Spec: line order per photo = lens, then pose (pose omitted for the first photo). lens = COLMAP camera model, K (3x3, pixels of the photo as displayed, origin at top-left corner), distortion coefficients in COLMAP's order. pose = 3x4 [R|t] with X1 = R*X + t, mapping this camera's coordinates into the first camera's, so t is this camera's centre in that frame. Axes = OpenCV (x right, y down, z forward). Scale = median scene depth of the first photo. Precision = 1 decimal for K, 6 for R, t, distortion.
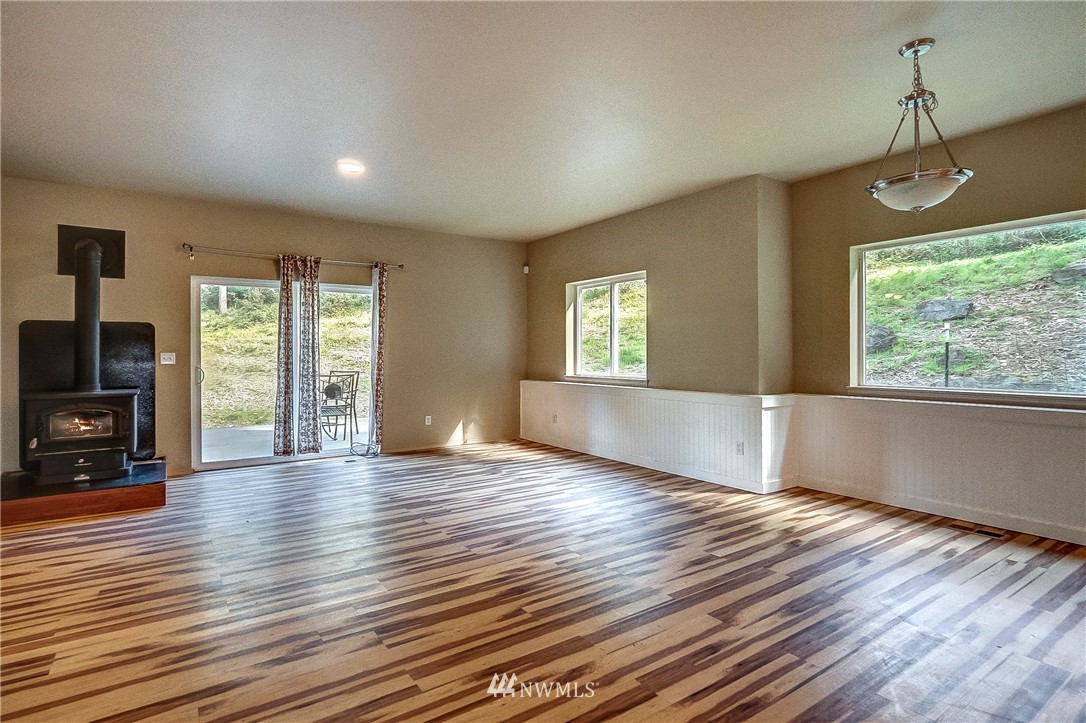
lens RADIAL K [[479.6, 0, 520.9], [0, 479.6, 352.9], [0, 0, 1]] dist [0.002231, 0.000324]
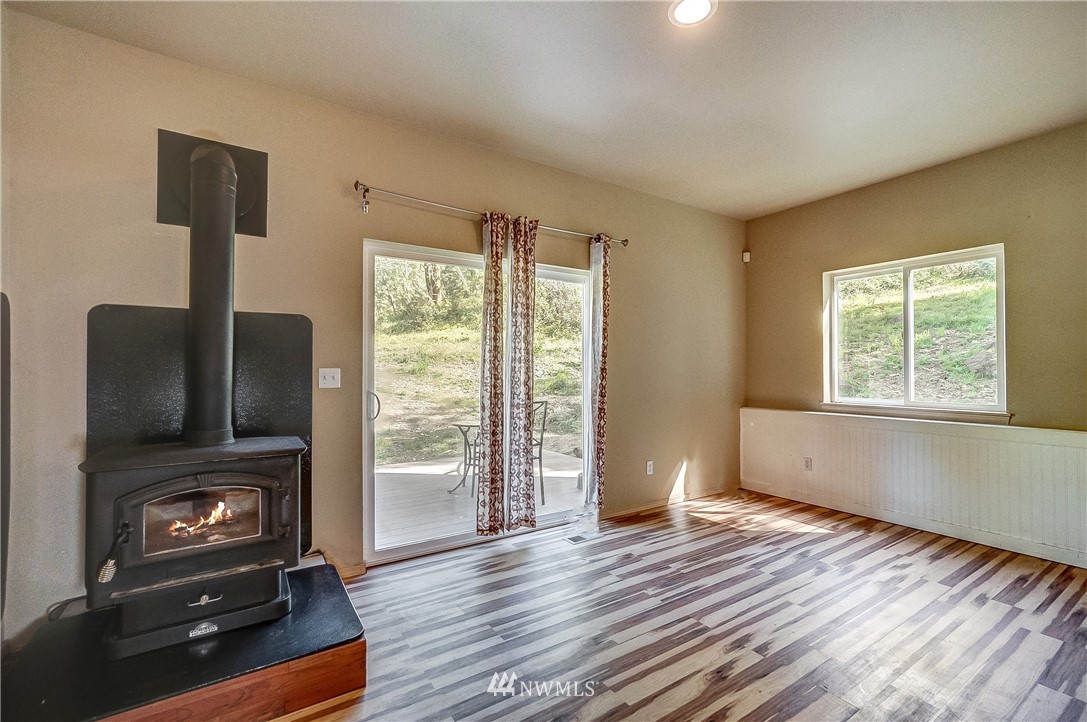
lens RADIAL K [[472.4, 0, 540.2], [0, 472.4, 365.0], [0, 0, 1]] dist [0.000122, 0.000504]
pose [[0.997974, 0.001230, -0.063612, -0.389342], [-0.002070, 0.999911, -0.013148, 0.002511], [0.063590, 0.013253, 0.997888, 0.389374]]
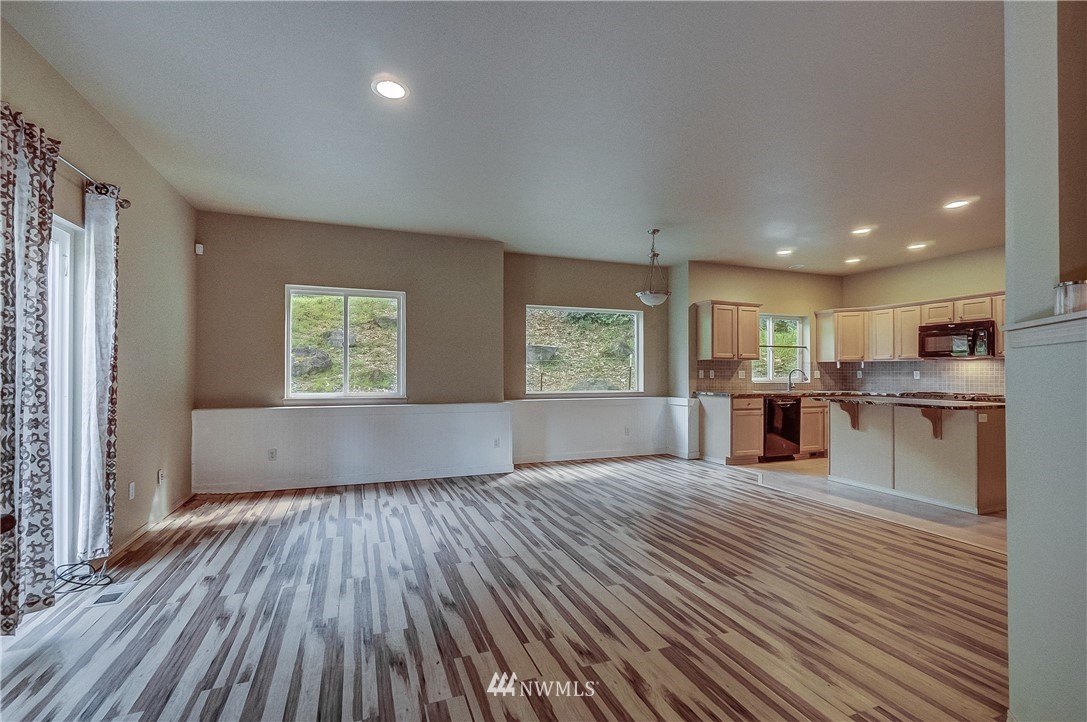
lens RADIAL K [[481.8, 0, 542.9], [0, 481.8, 367.4], [0, 0, 1]] dist [-0.000146, 0.000686]
pose [[0.267501, 0.012216, 0.963480, -0.754770], [-0.001029, 0.999923, -0.012393, 0.006051], [-0.963557, 0.002324, 0.267493, 0.497720]]
